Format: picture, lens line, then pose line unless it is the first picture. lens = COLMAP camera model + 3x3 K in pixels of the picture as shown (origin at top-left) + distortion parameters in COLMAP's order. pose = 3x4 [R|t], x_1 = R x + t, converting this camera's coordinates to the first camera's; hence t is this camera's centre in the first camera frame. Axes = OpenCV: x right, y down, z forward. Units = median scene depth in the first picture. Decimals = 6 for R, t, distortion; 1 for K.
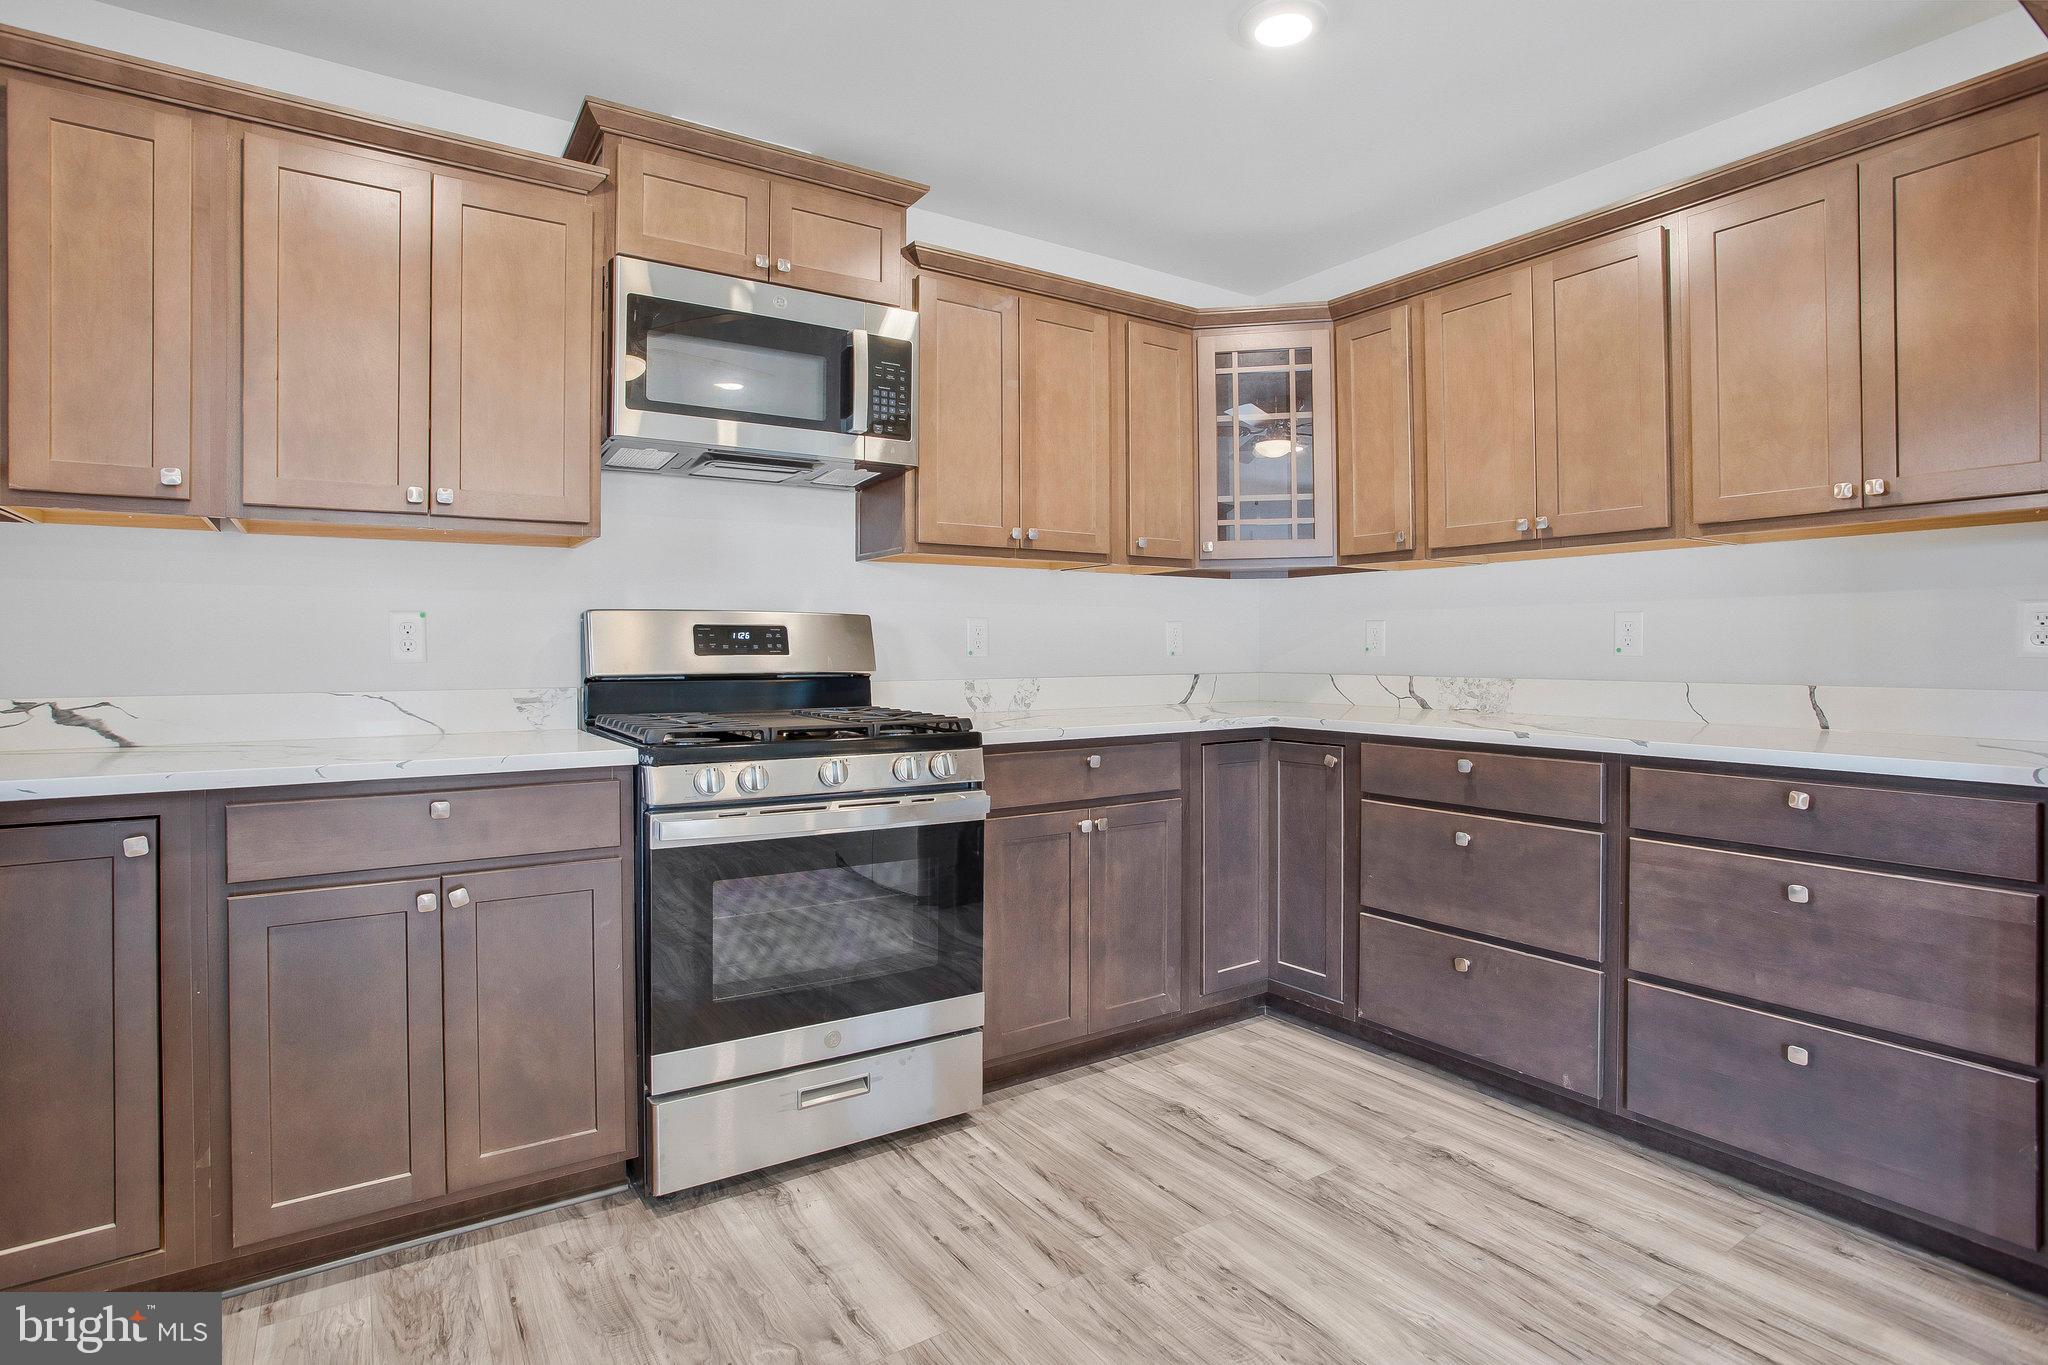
lens RADIAL K [[1013.1, 0, 992.9], [0, 1013.1, 642.5], [0, 0, 1]] dist [-0.072511, 0.030482]
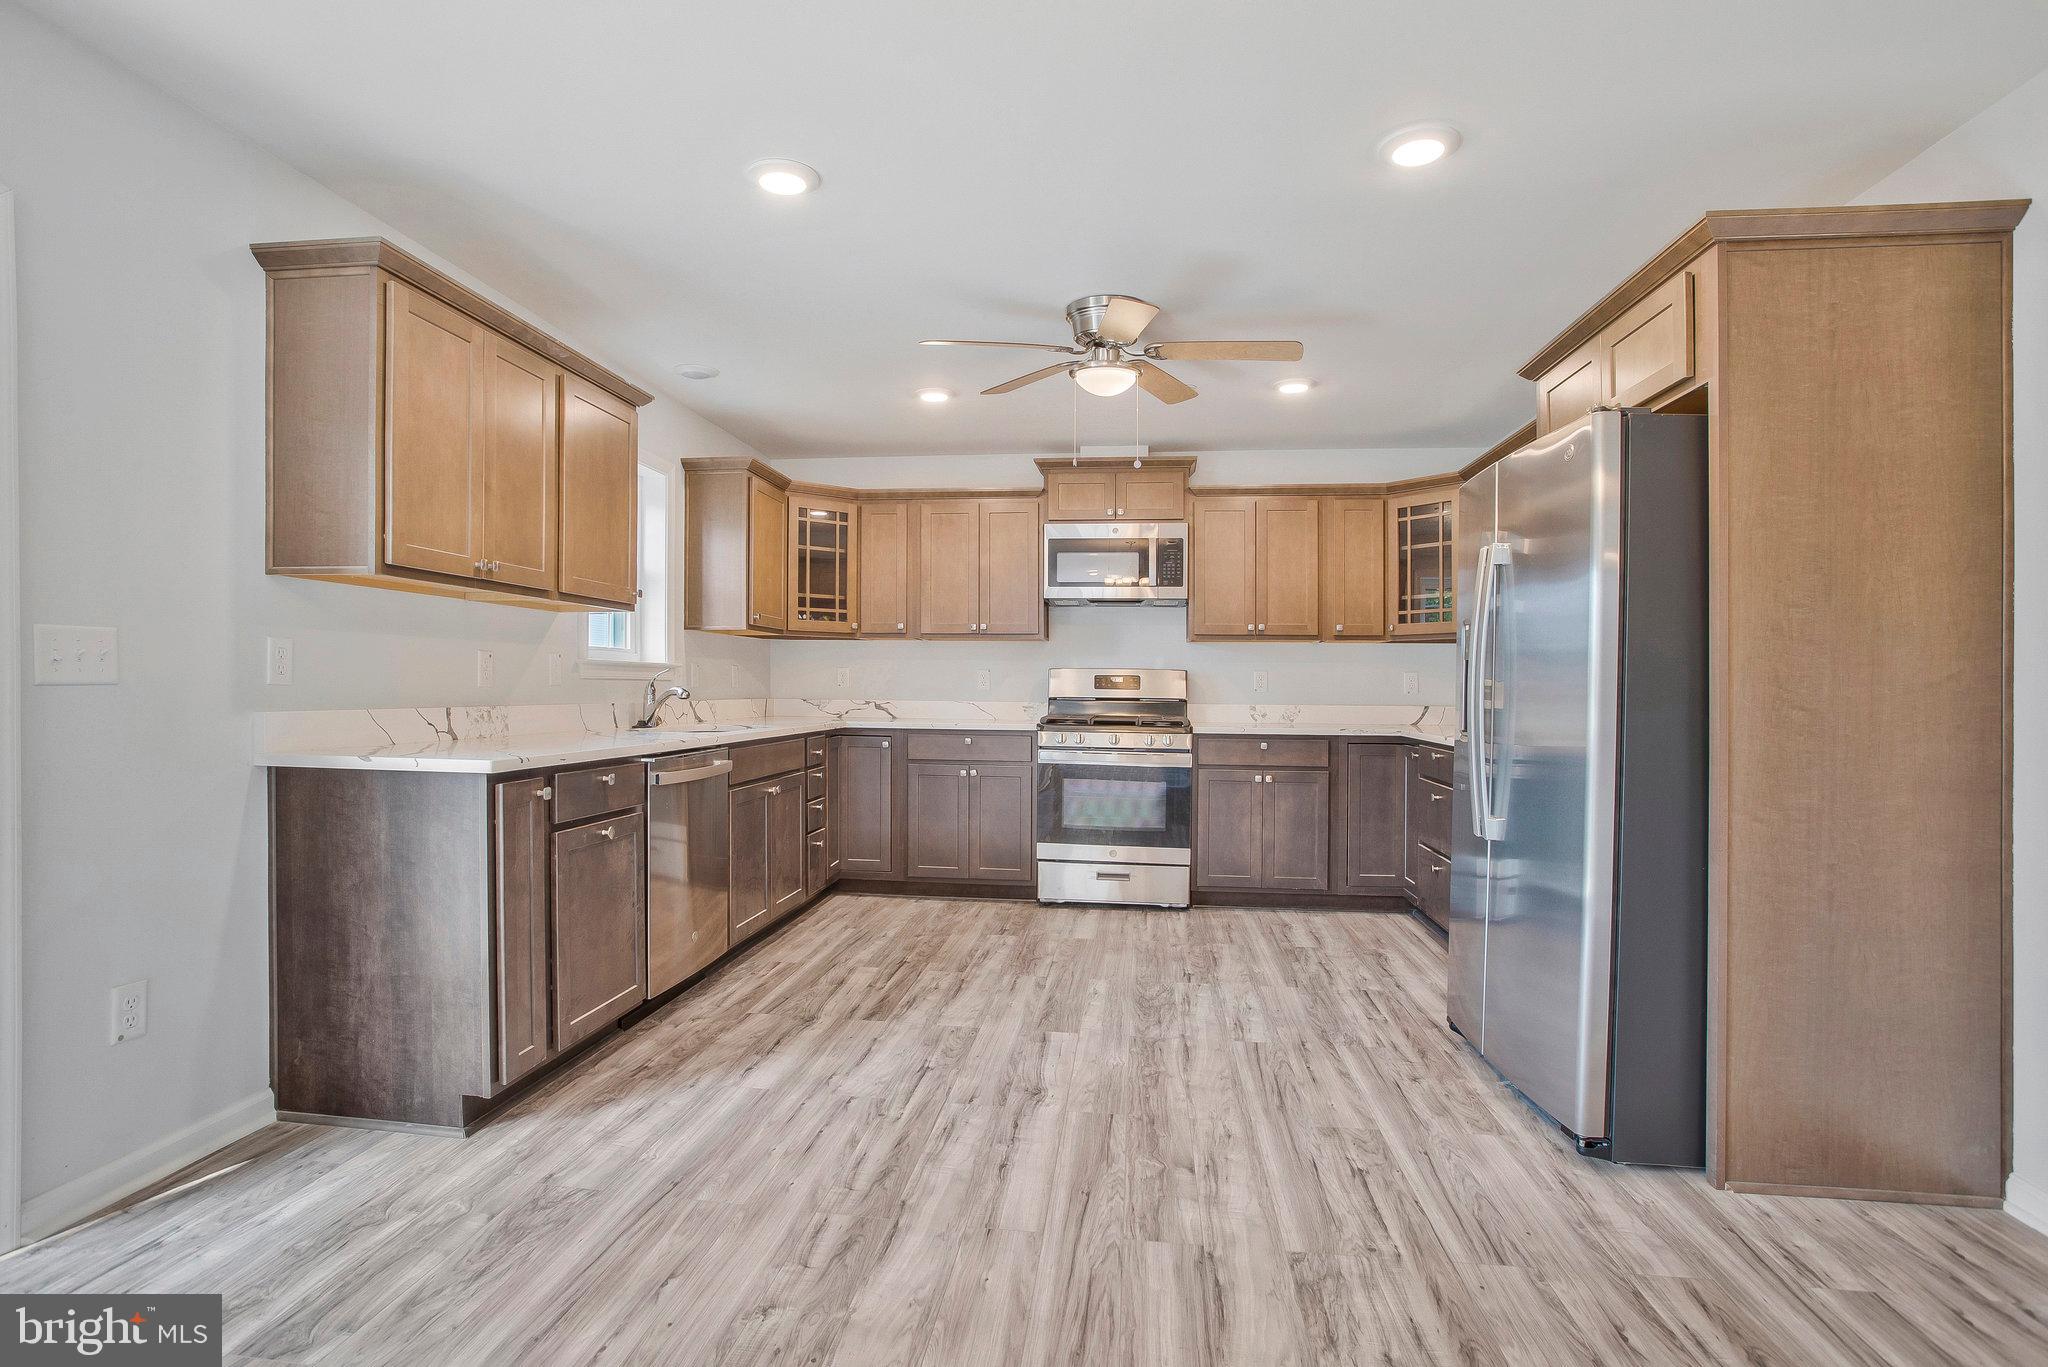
lens RADIAL K [[1023.5, 0, 1005.4], [0, 1023.5, 678.5], [0, 0, 1]] dist [-0.079157, 0.037181]
pose [[0.753364, 0.006613, -0.657570, 1.201744], [-0.006638, 0.999975, 0.002452, -0.016897], [0.657570, 0.002517, 0.753389, -0.956216]]
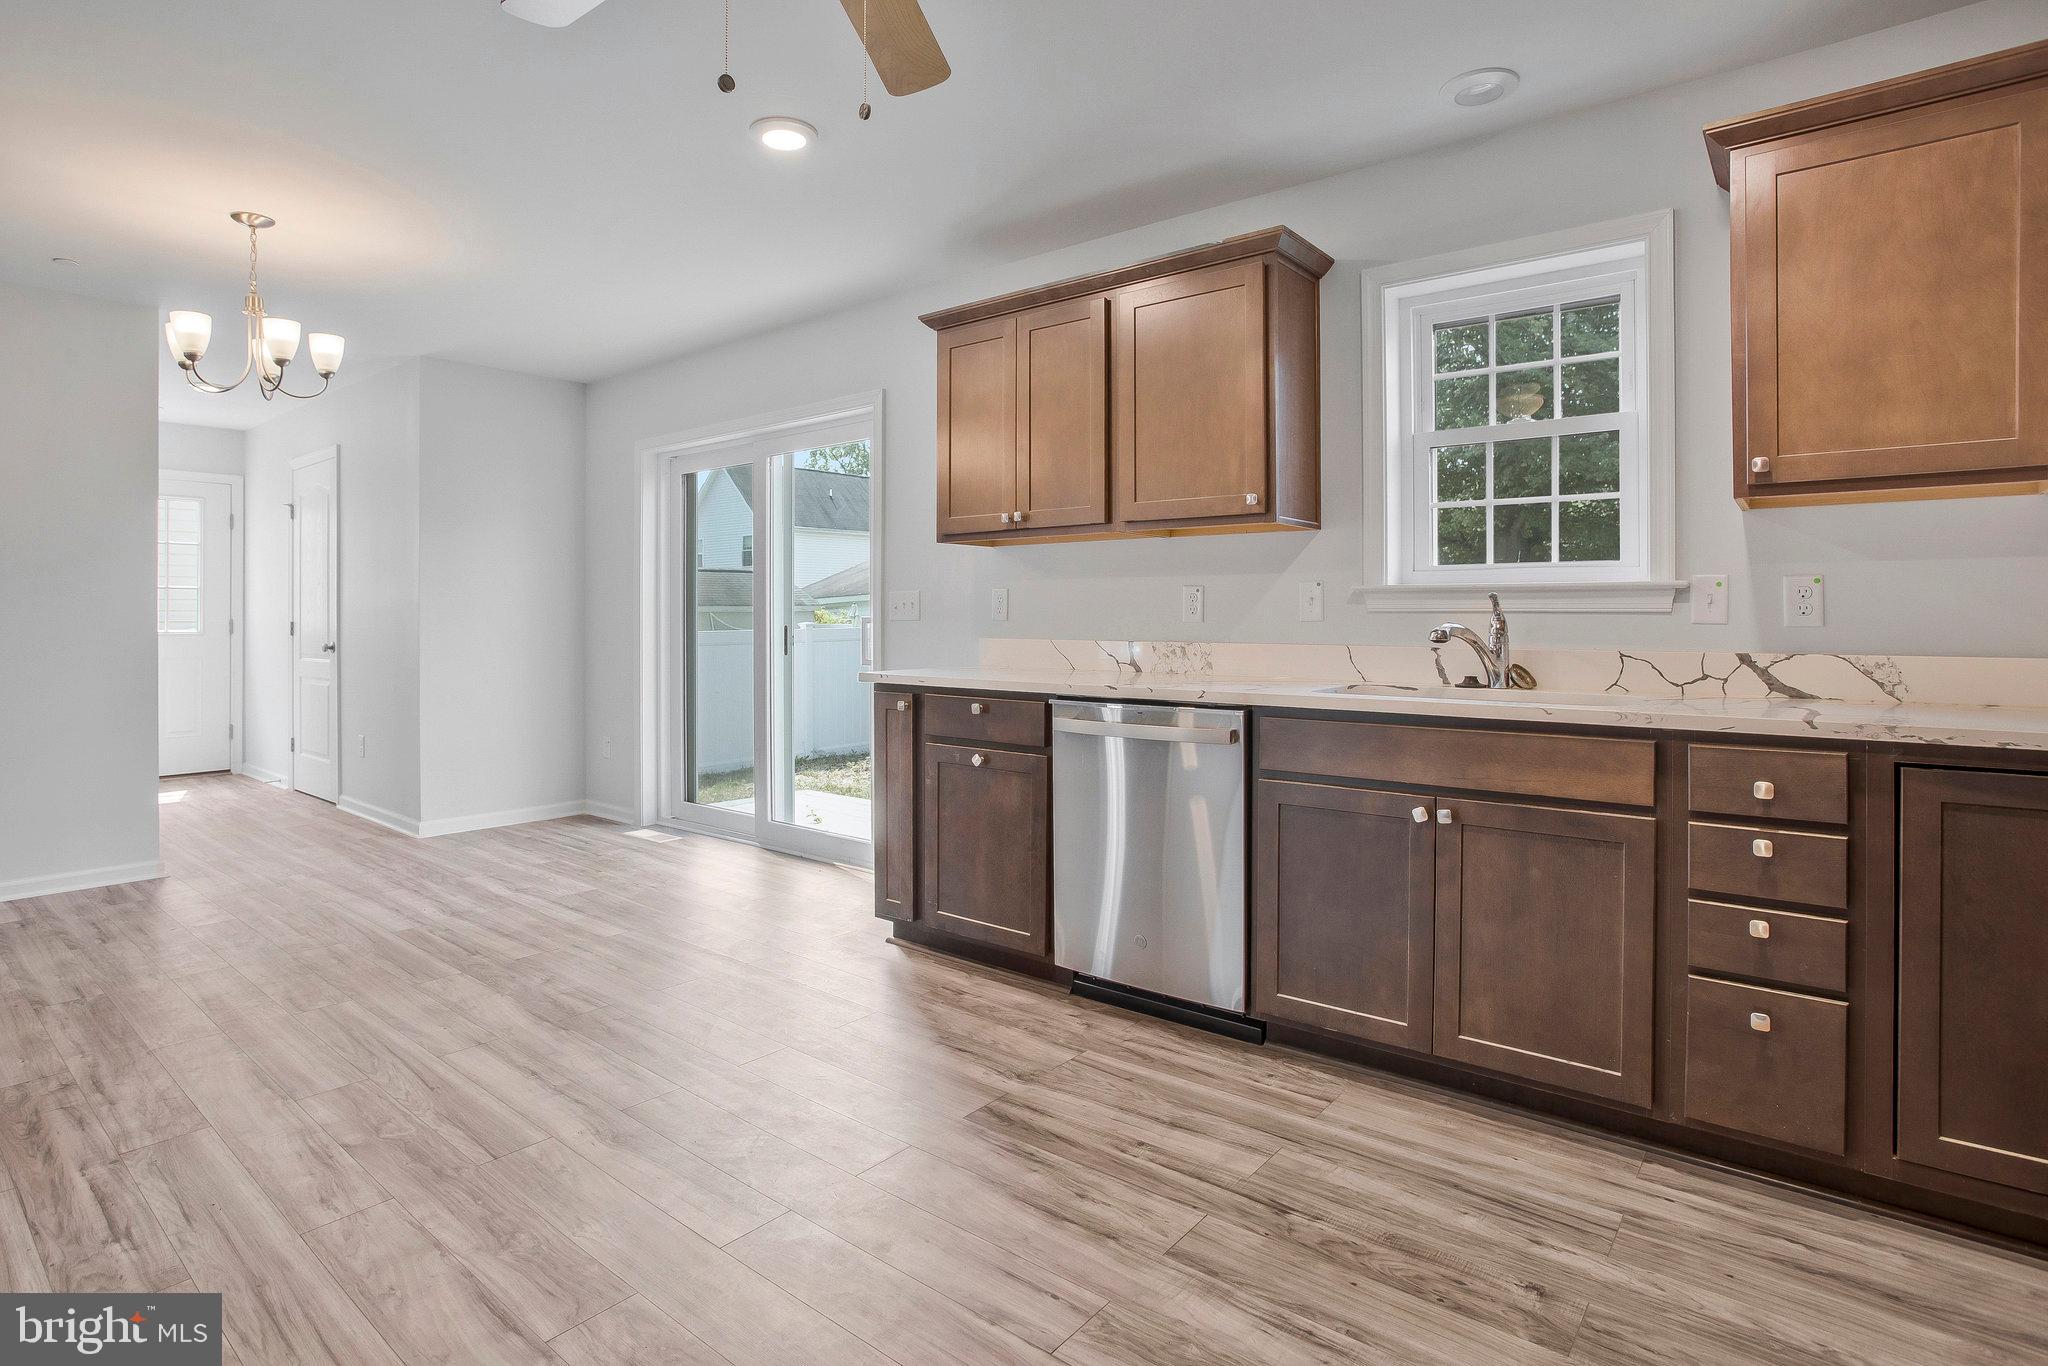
lens RADIAL K [[1027.9, 0, 984.3], [0, 1027.9, 707.3], [0, 0, 1]] dist [-0.077250, 0.032679]
pose [[-0.960940, 0.026288, -0.275507, 0.287372], [0.005767, 0.997165, 0.075030, 0.015970], [0.276698, 0.070510, -0.958367, 1.096296]]
